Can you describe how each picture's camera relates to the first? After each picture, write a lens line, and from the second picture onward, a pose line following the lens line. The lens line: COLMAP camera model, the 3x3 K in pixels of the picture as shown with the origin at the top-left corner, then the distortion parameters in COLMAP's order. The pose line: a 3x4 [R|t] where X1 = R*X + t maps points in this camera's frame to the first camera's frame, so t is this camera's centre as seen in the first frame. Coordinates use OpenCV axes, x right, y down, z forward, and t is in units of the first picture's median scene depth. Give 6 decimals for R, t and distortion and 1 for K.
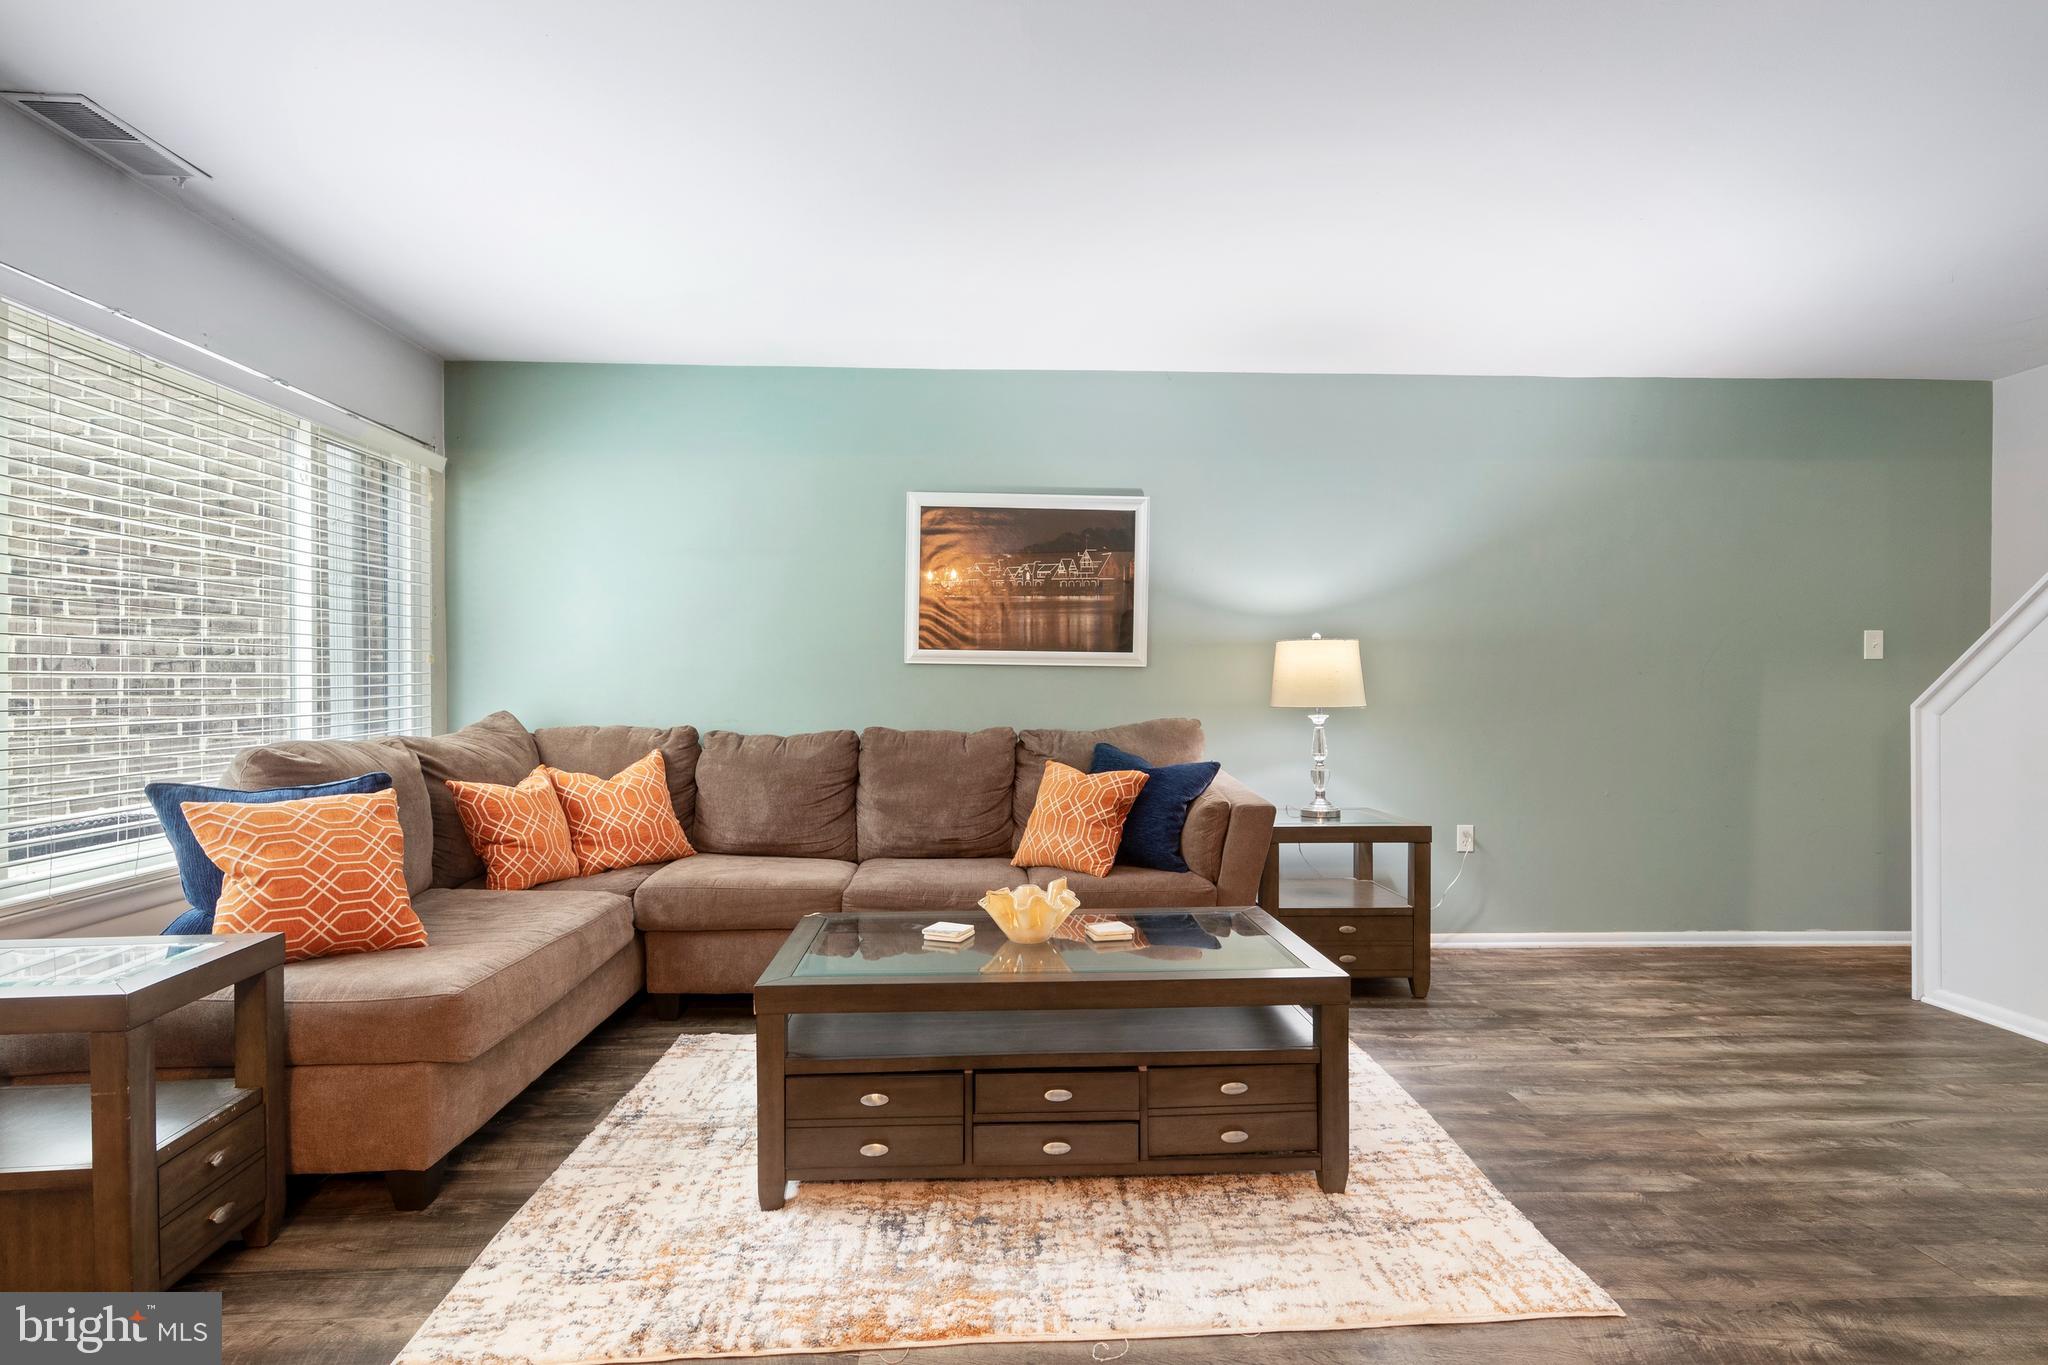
lens RADIAL K [[1041.1, 0, 1020.1], [0, 1041.1, 688.1], [0, 0, 1]] dist [0.036568, -0.018528]
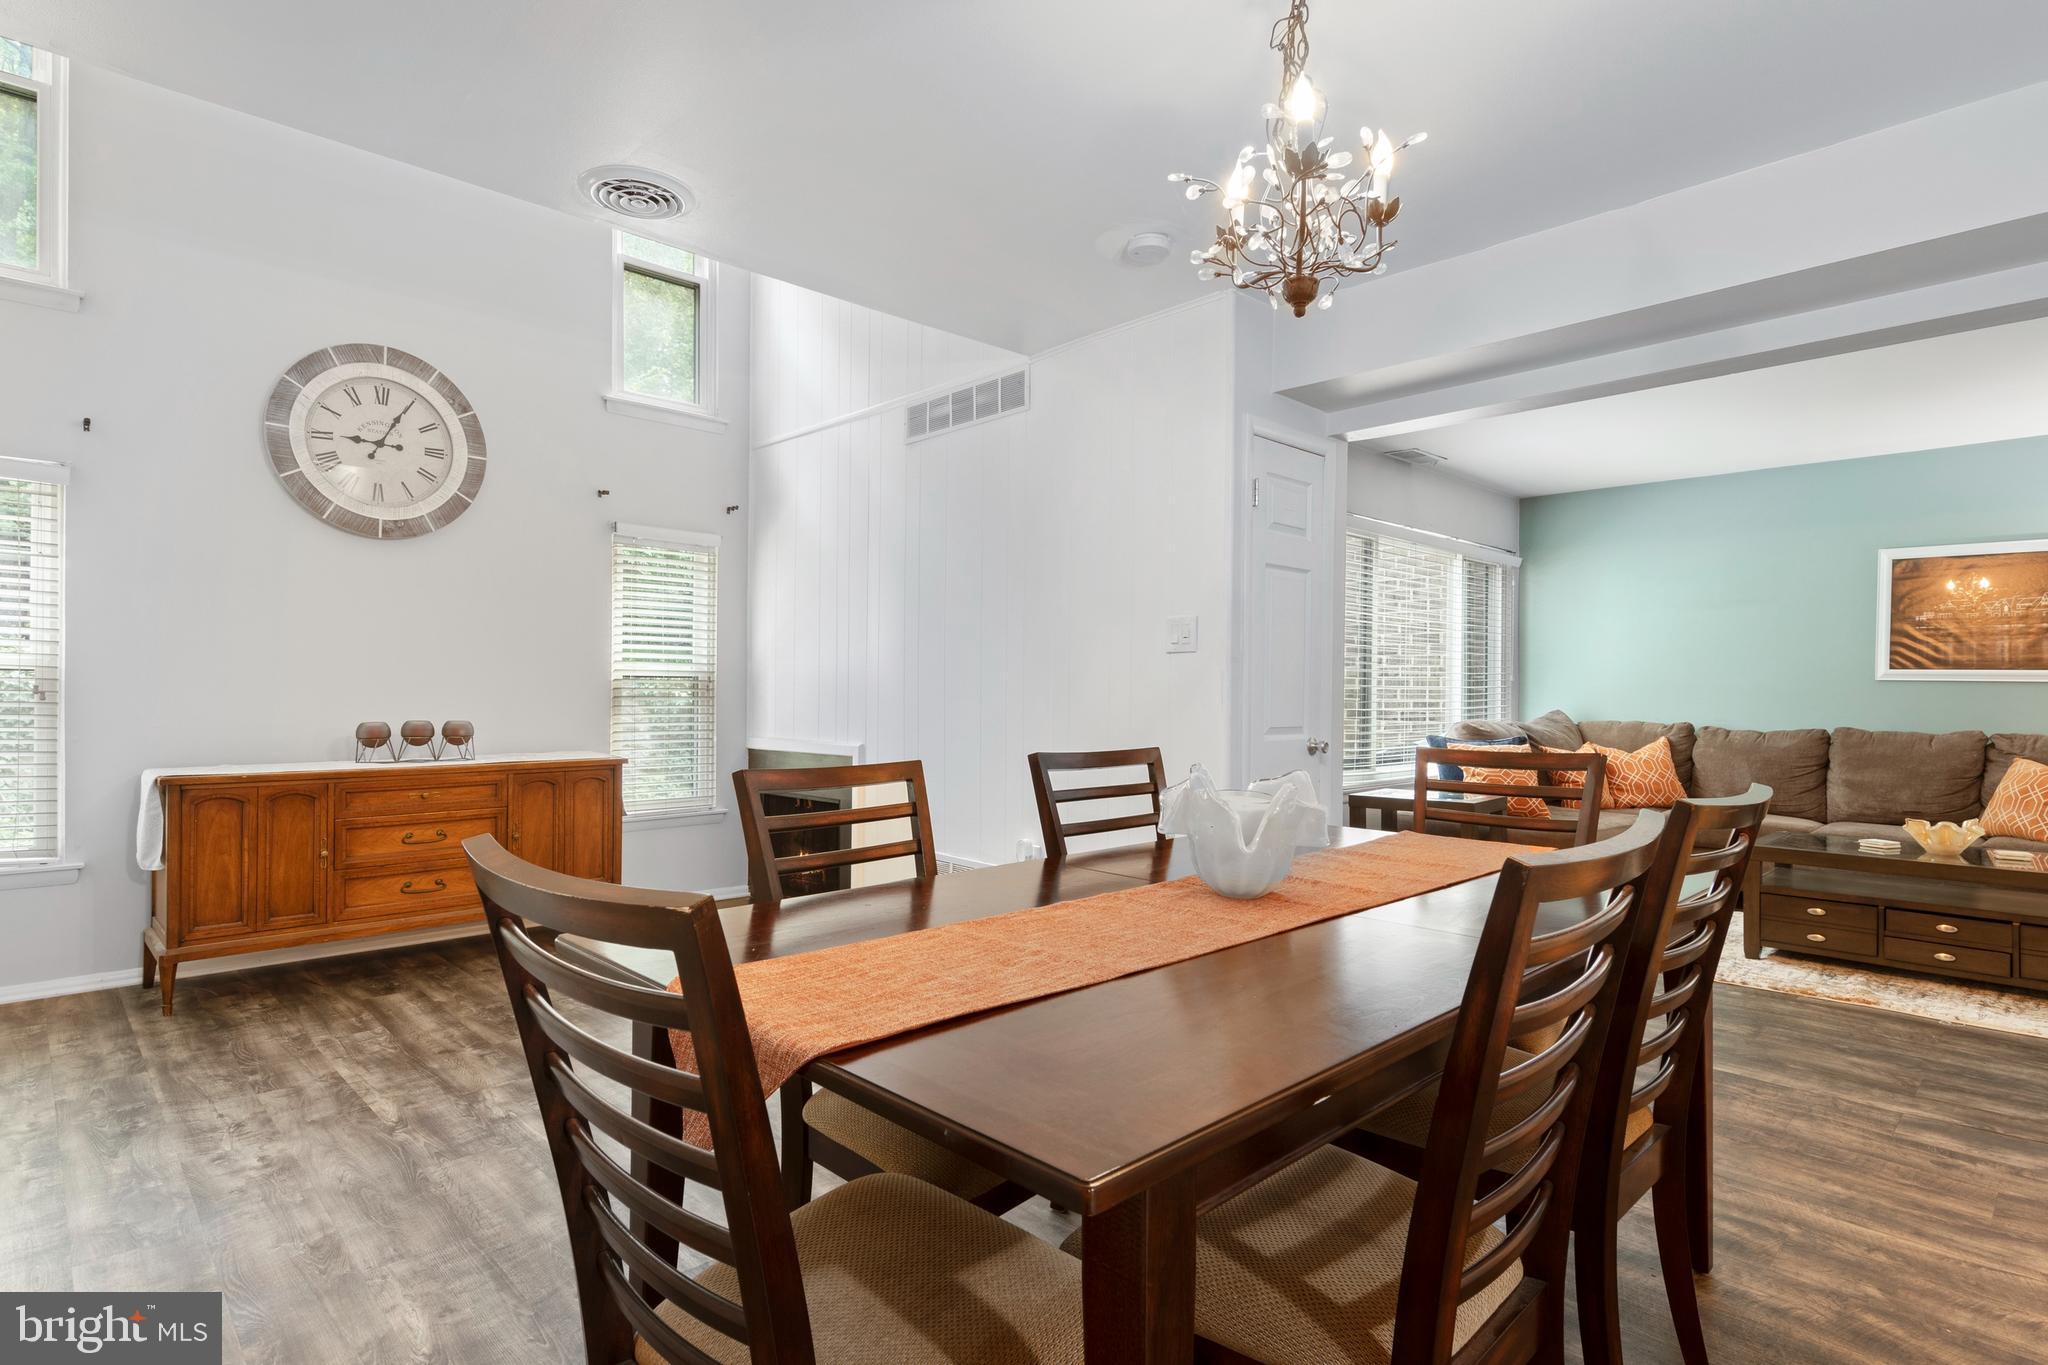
lens RADIAL K [[1041.1, 0, 1020.1], [0, 1041.1, 688.1], [0, 0, 1]] dist [0.036568, -0.018528]
pose [[0.665190, 0.003855, -0.746664, 0.180711], [-0.012010, 0.999913, -0.005538, 0.007052], [0.746578, 0.012651, 0.665178, -0.745692]]
